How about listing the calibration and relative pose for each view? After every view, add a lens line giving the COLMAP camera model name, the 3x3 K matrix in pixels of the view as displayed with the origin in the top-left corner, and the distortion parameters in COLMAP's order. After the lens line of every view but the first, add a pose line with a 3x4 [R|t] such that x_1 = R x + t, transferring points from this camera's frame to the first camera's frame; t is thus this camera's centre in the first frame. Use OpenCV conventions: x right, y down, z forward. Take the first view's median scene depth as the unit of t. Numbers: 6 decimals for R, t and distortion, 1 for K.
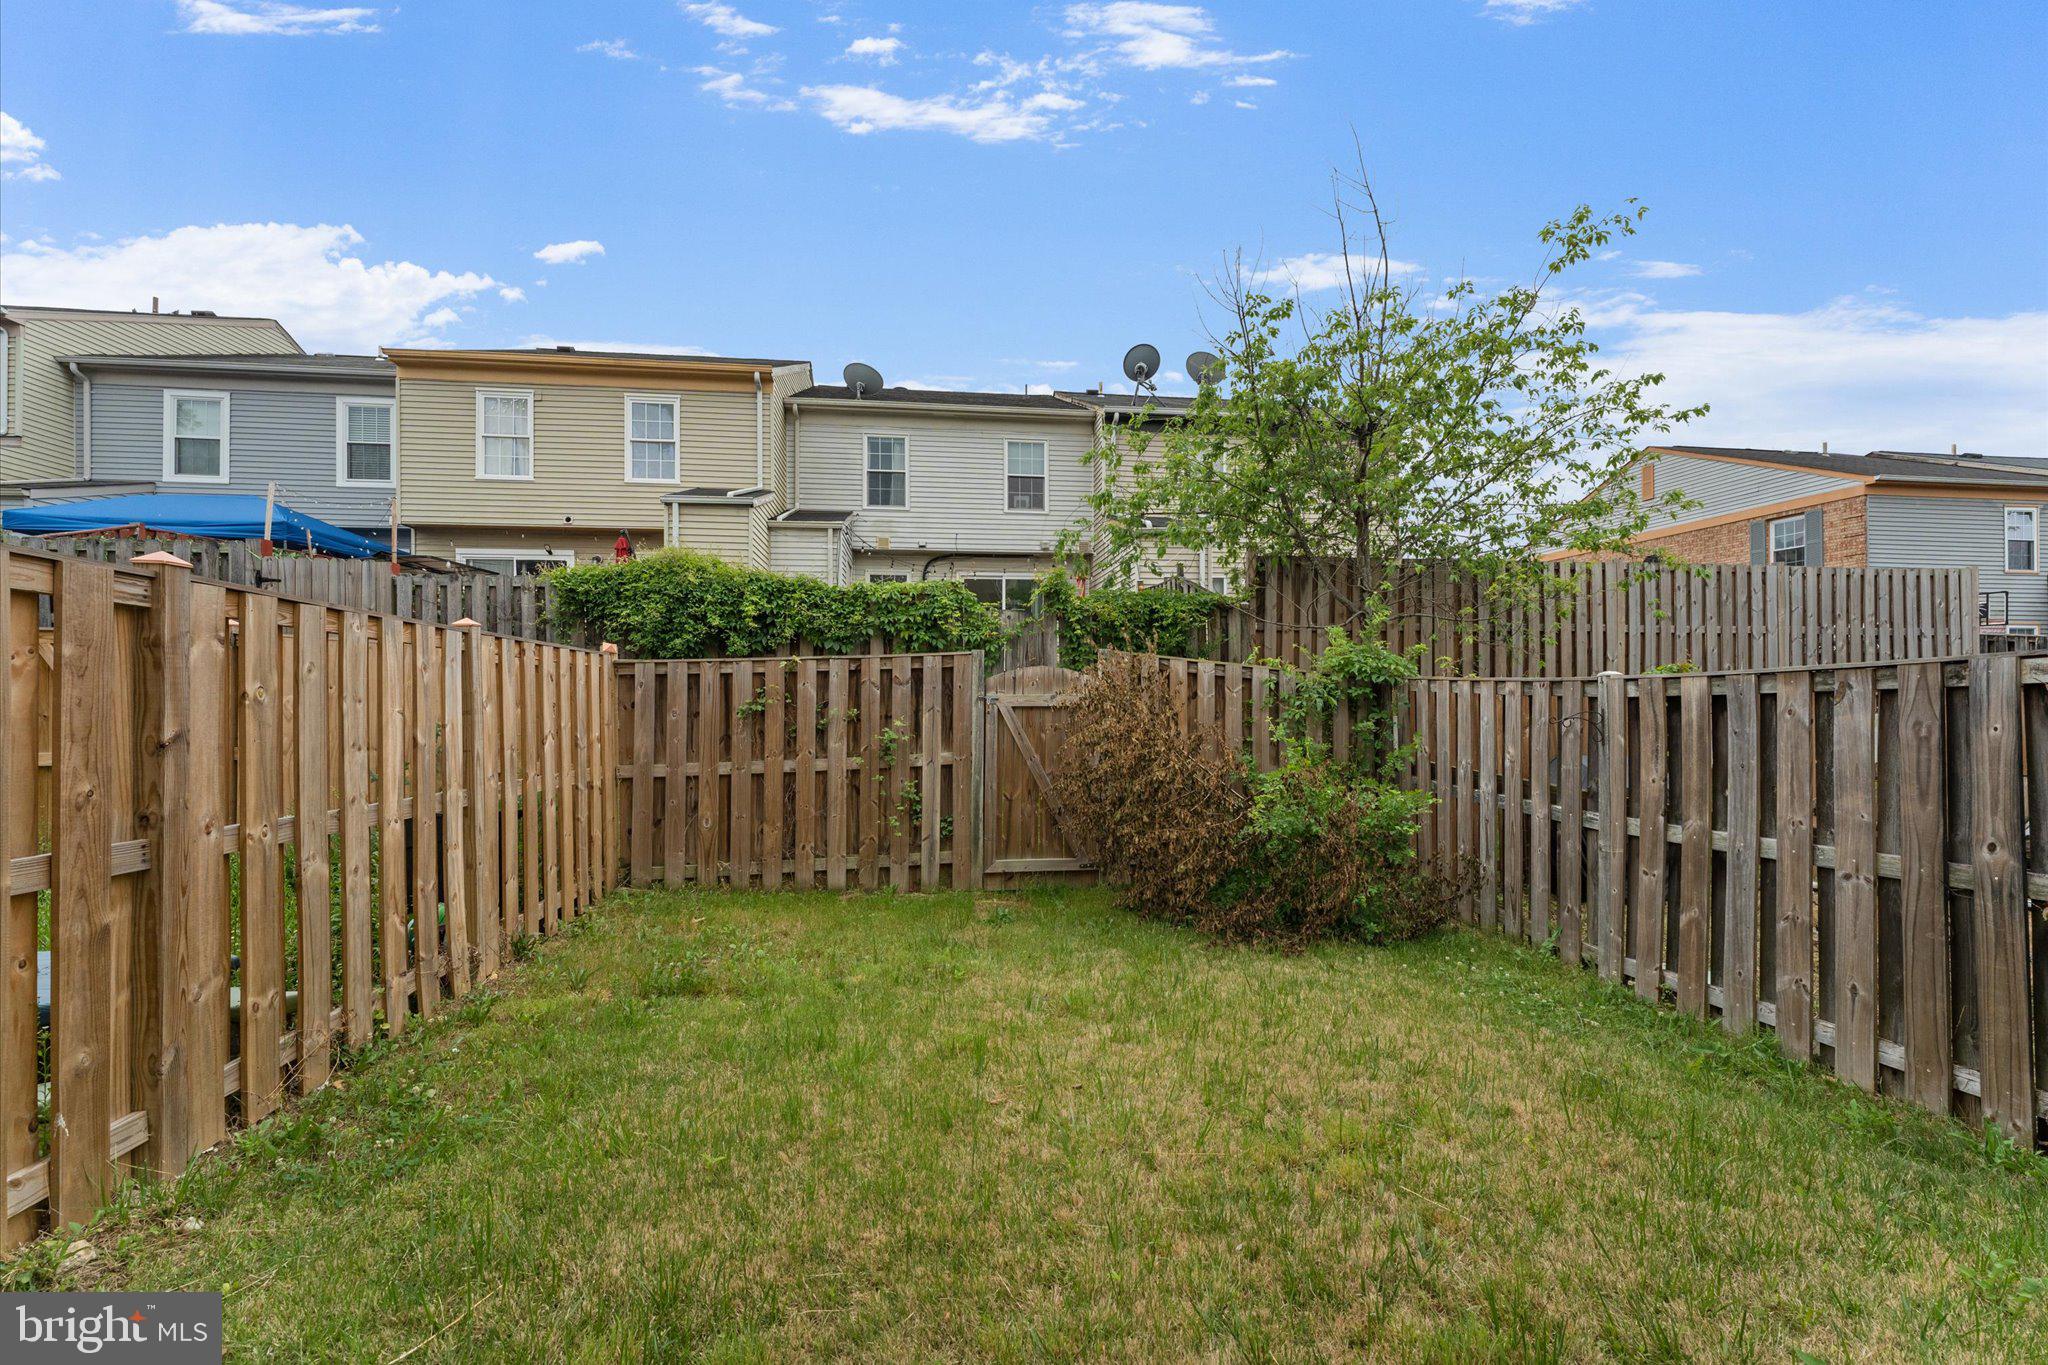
lens RADIAL K [[823.9, 0, 1027.7], [0, 823.9, 684.2], [0, 0, 1]] dist [0.001988, -0.000026]
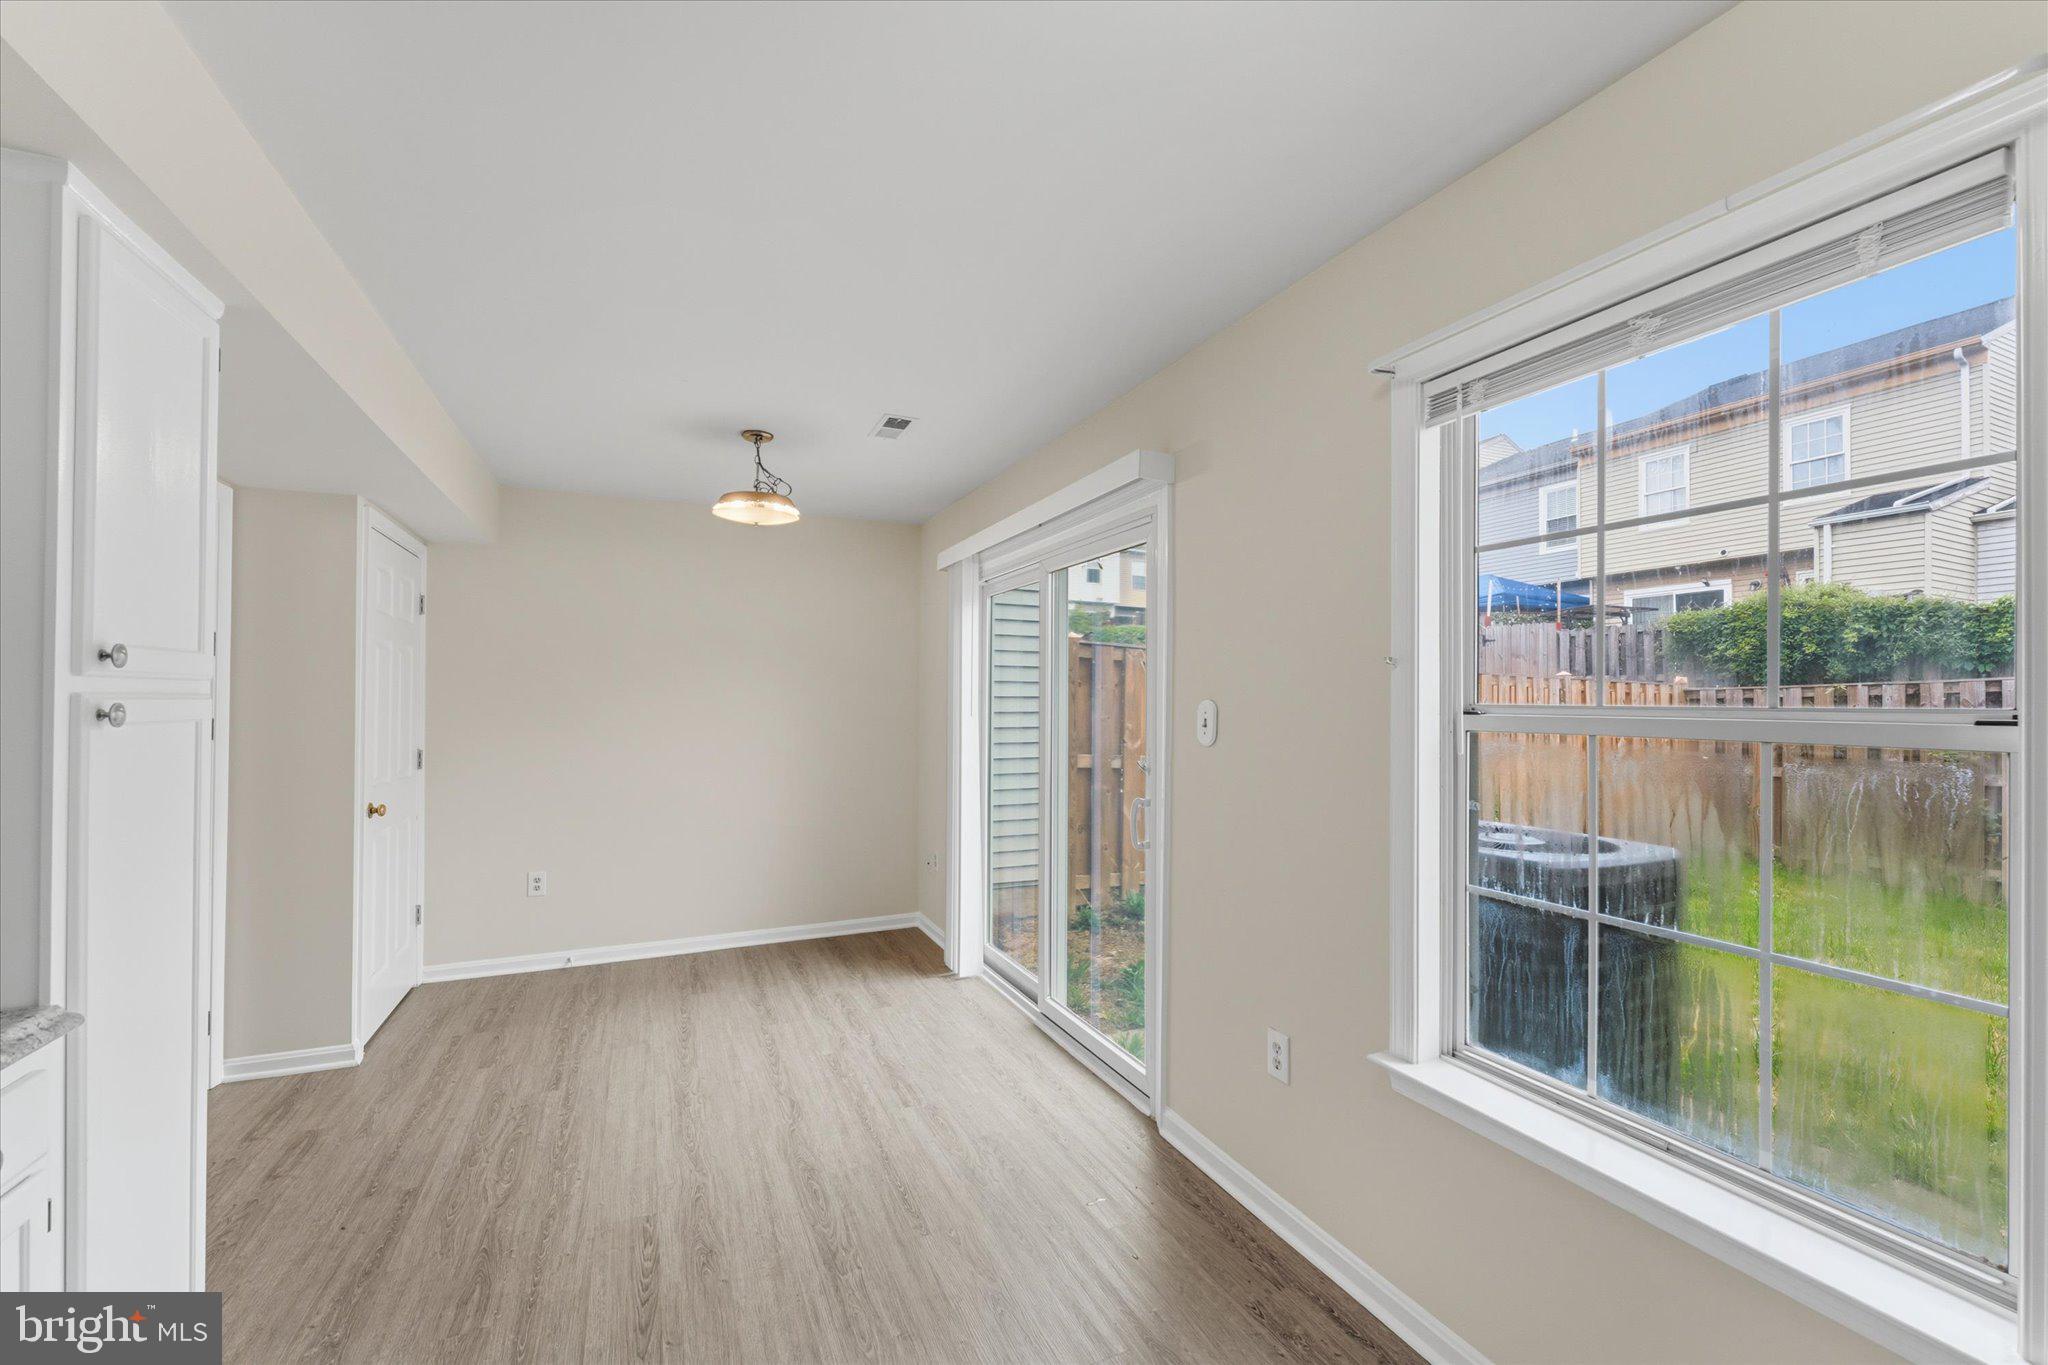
lens RADIAL K [[823.9, 0, 1029.0], [0, 823.9, 692.0], [0, 0, 1]] dist [0.001988, -0.000026]
pose [[0.290700, -0.011238, -0.956748, 0.382180], [0.003834, 0.999937, -0.010581, -0.009312], [0.956806, -0.000592, 0.290725, -0.352814]]
